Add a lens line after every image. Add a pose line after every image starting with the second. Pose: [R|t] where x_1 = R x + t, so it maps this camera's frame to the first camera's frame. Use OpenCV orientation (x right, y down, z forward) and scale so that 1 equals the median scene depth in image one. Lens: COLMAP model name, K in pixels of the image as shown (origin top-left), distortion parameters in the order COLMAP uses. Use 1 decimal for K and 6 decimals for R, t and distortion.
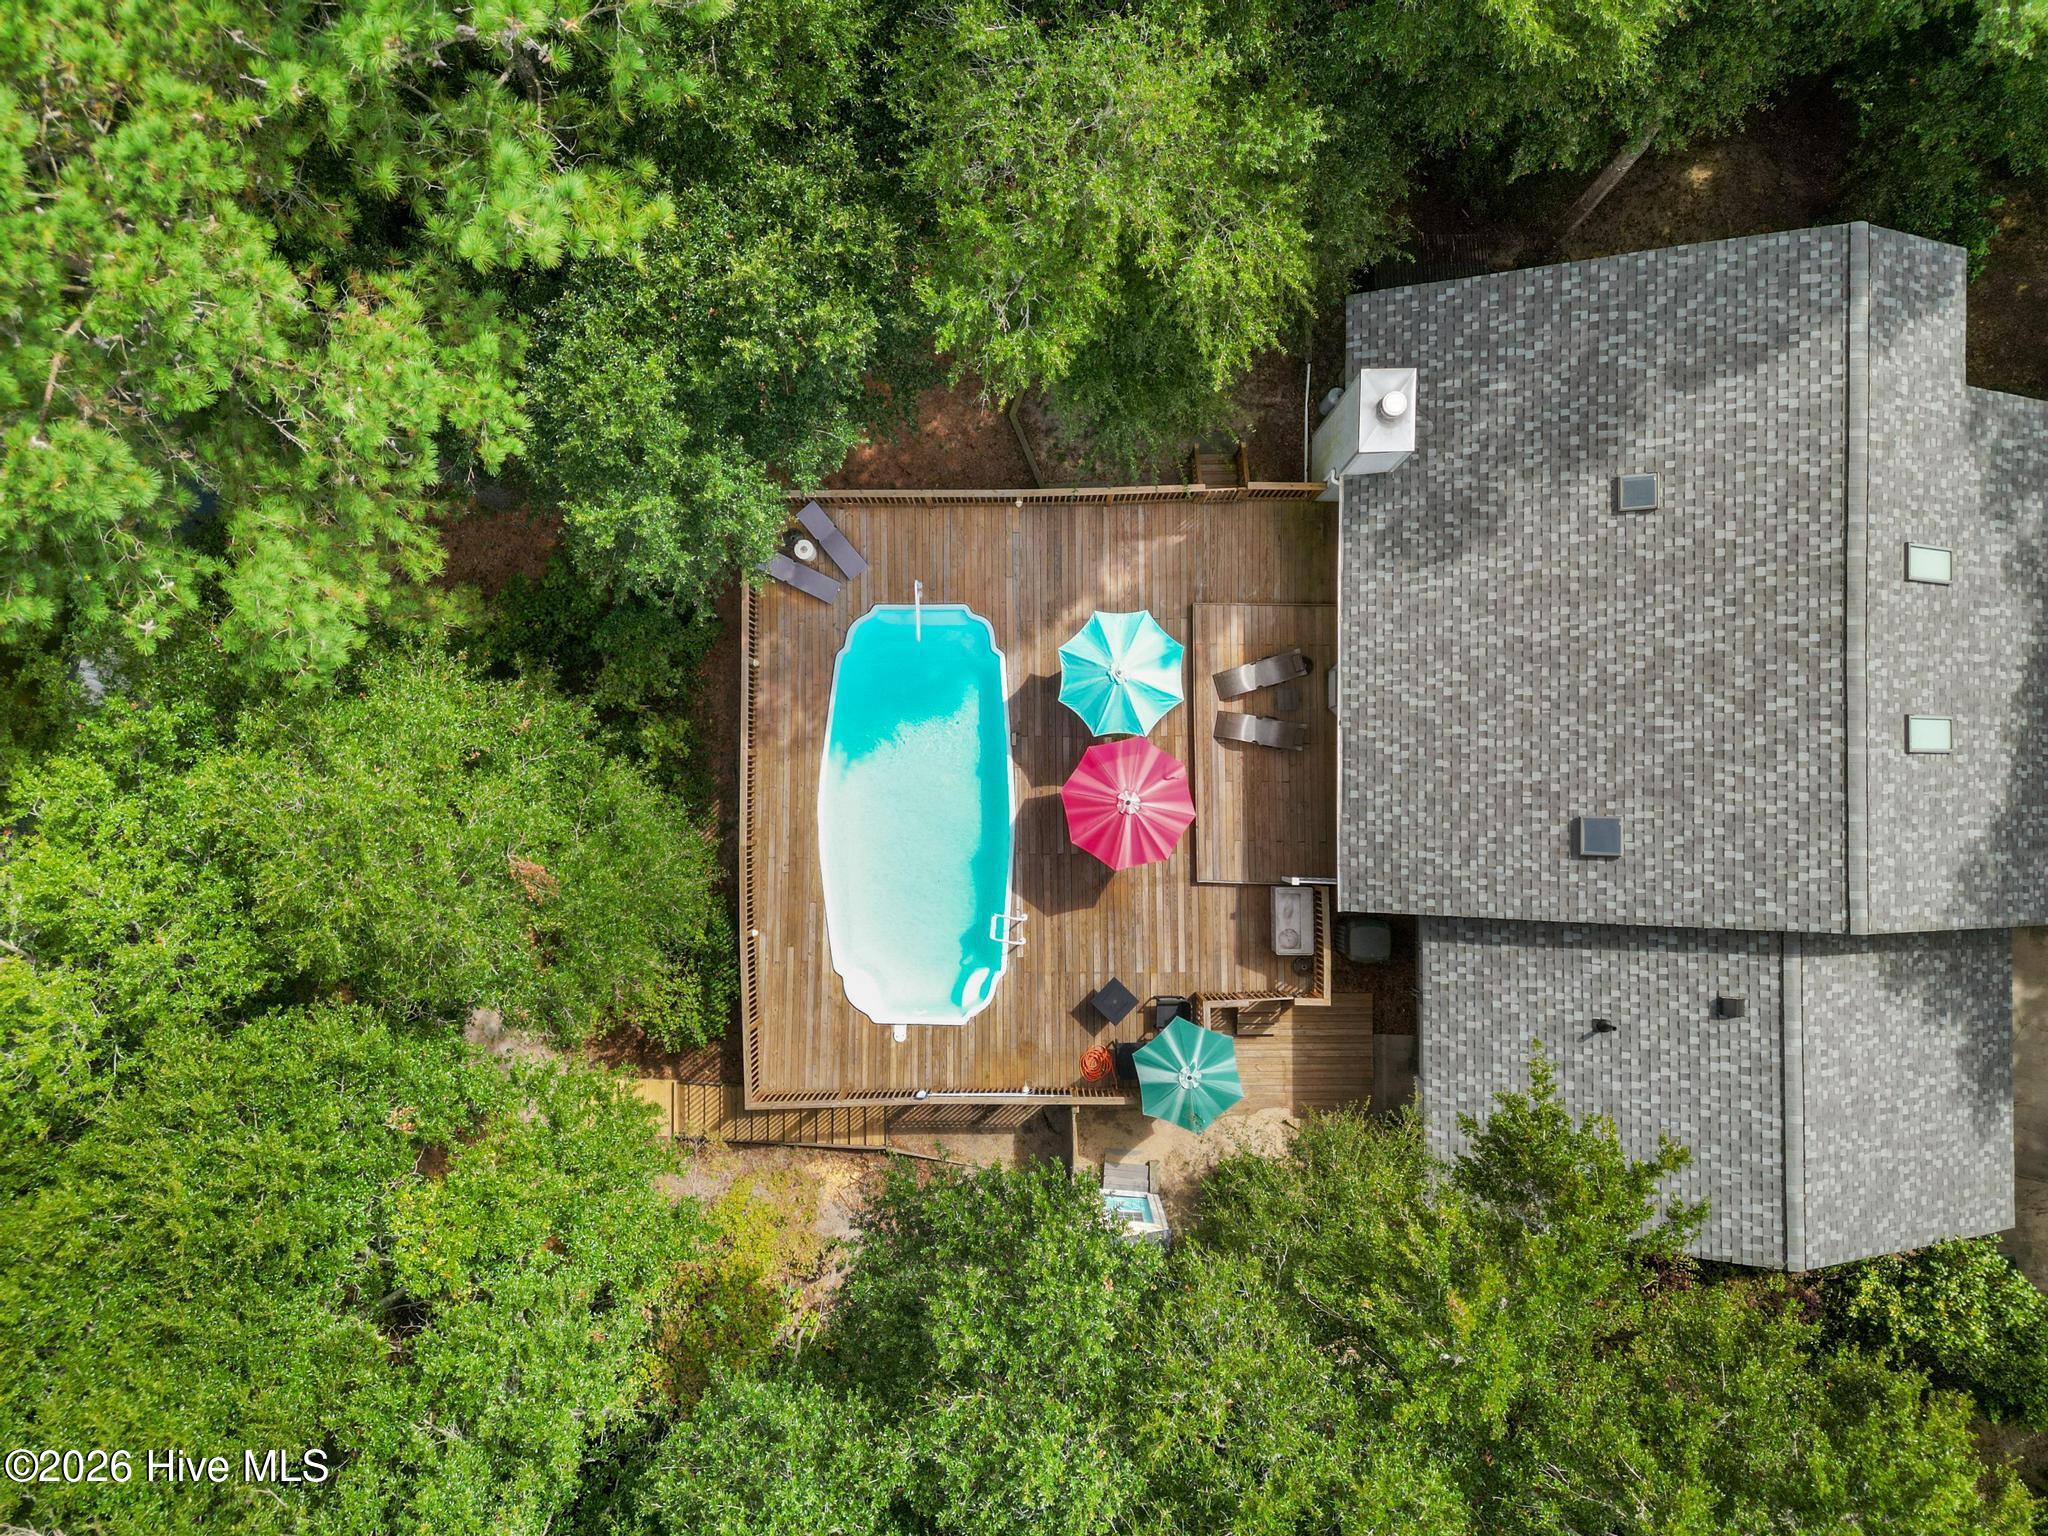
lens RADIAL K [[1687.2, 0, 1024.0], [0, 1687.2, 768.0], [0, 0, 1]] dist [-0.004135, -0.001376]
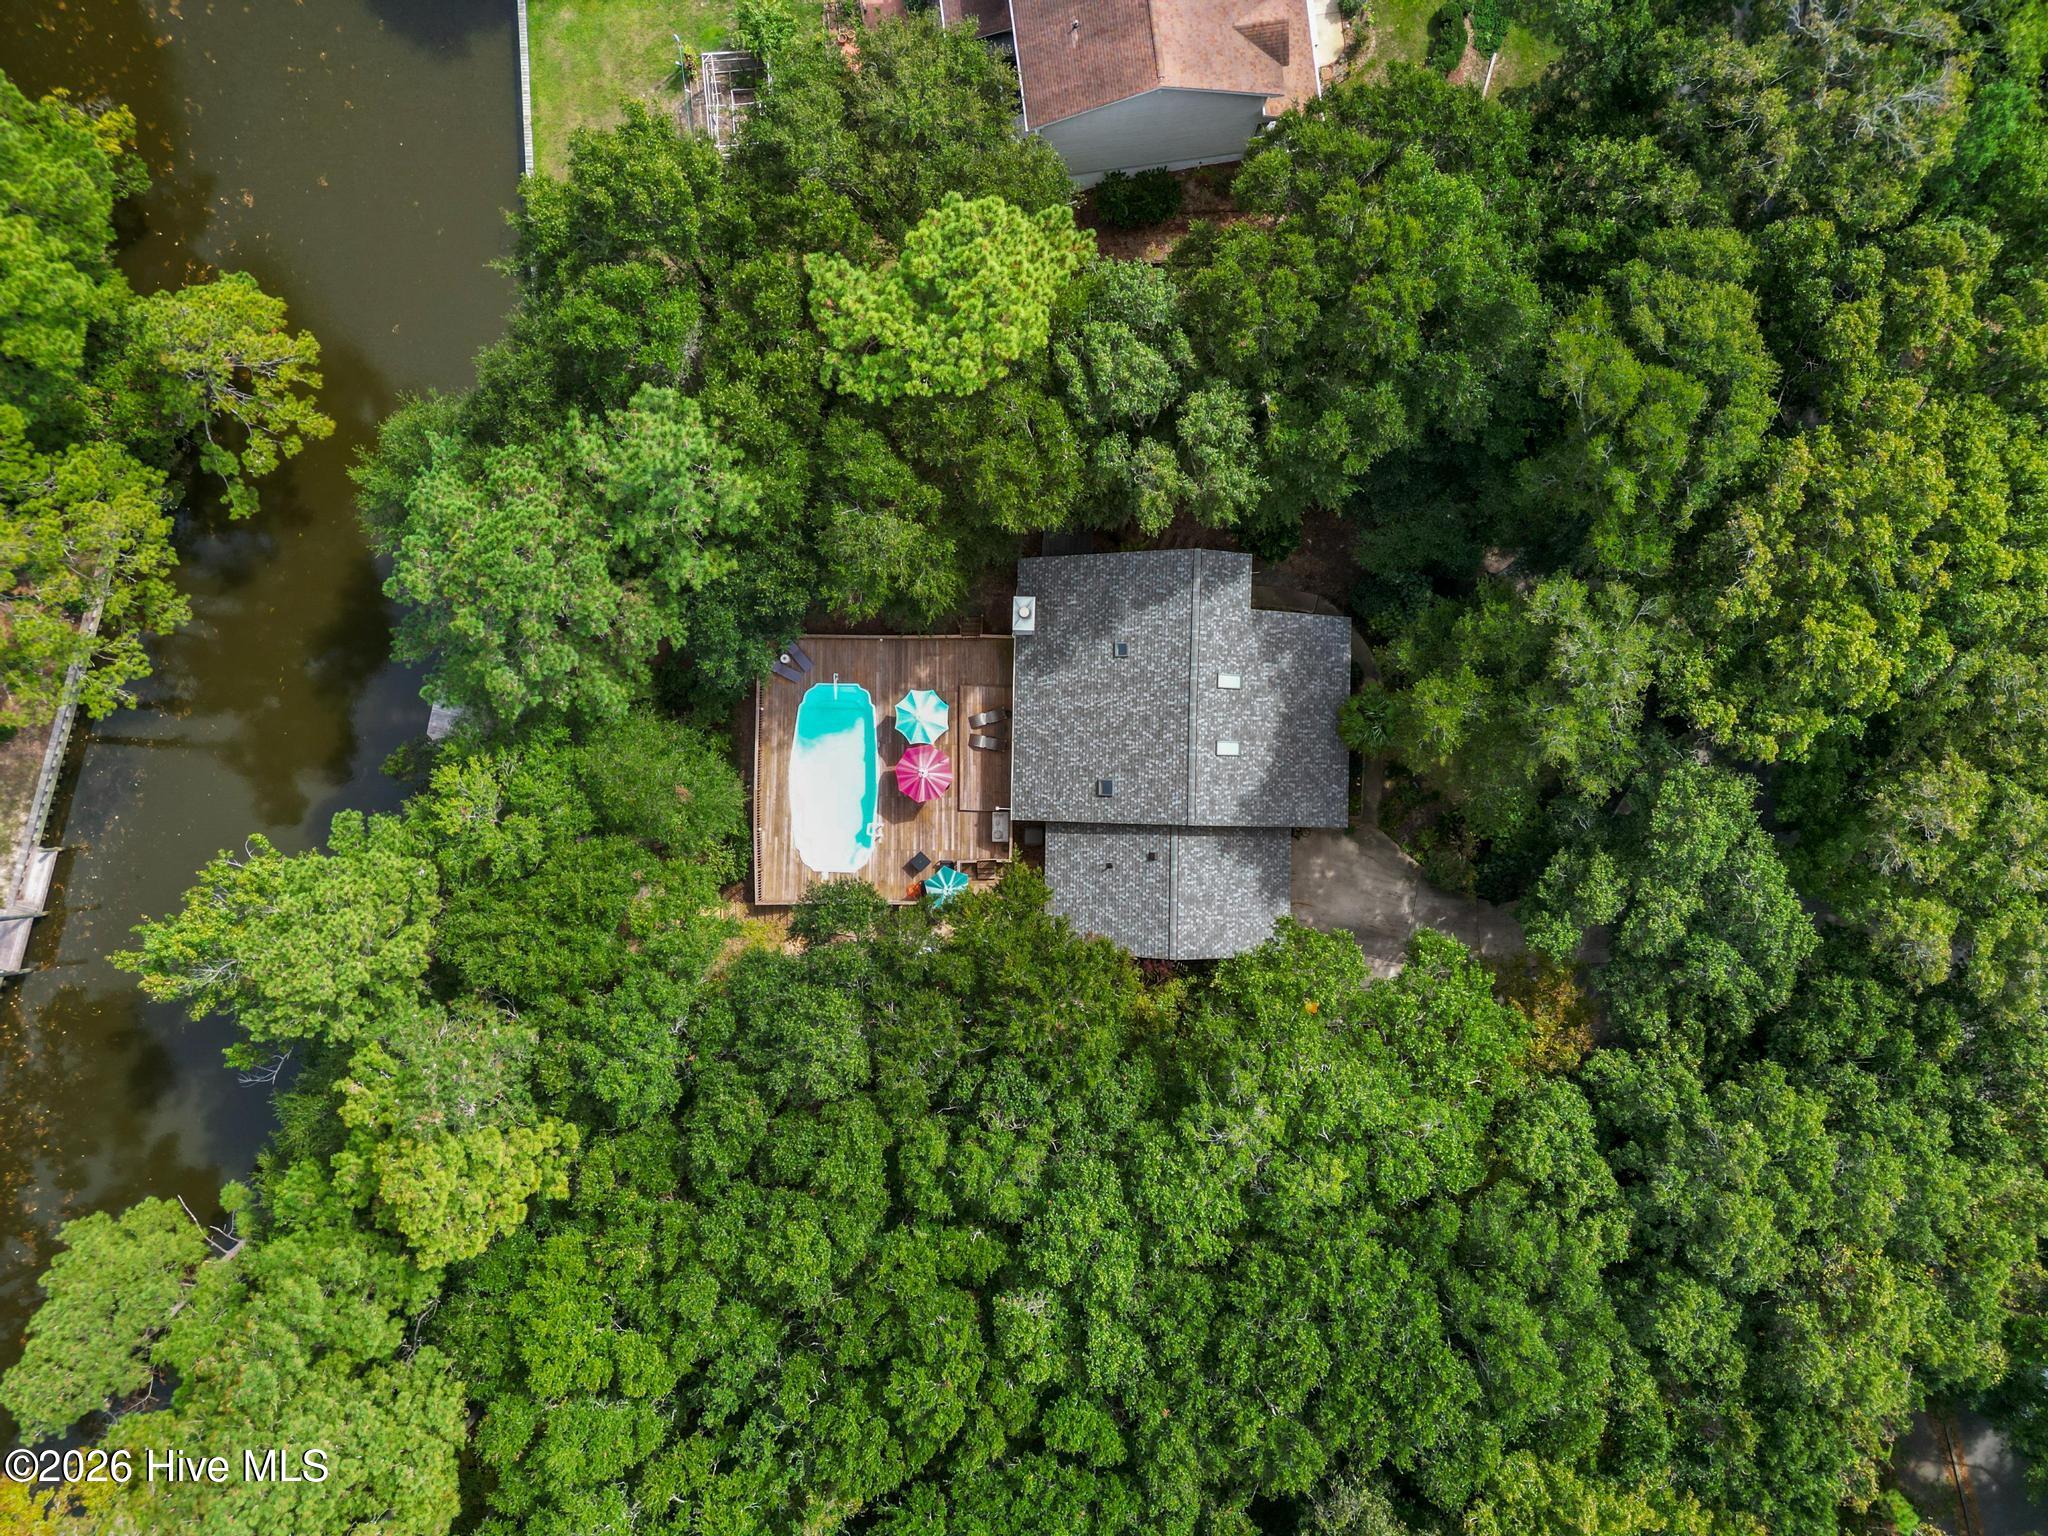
lens RADIAL K [[1438.6, 0, 1024.0], [0, 1438.6, 768.0], [0, 0, 1]] dist [0.068027, -0.063708]
pose [[0.999473, 0.013278, 0.029637, 0.141436], [-0.013328, 0.999910, 0.001485, 0.008943], [-0.029614, -0.001879, 0.999560, -0.985730]]
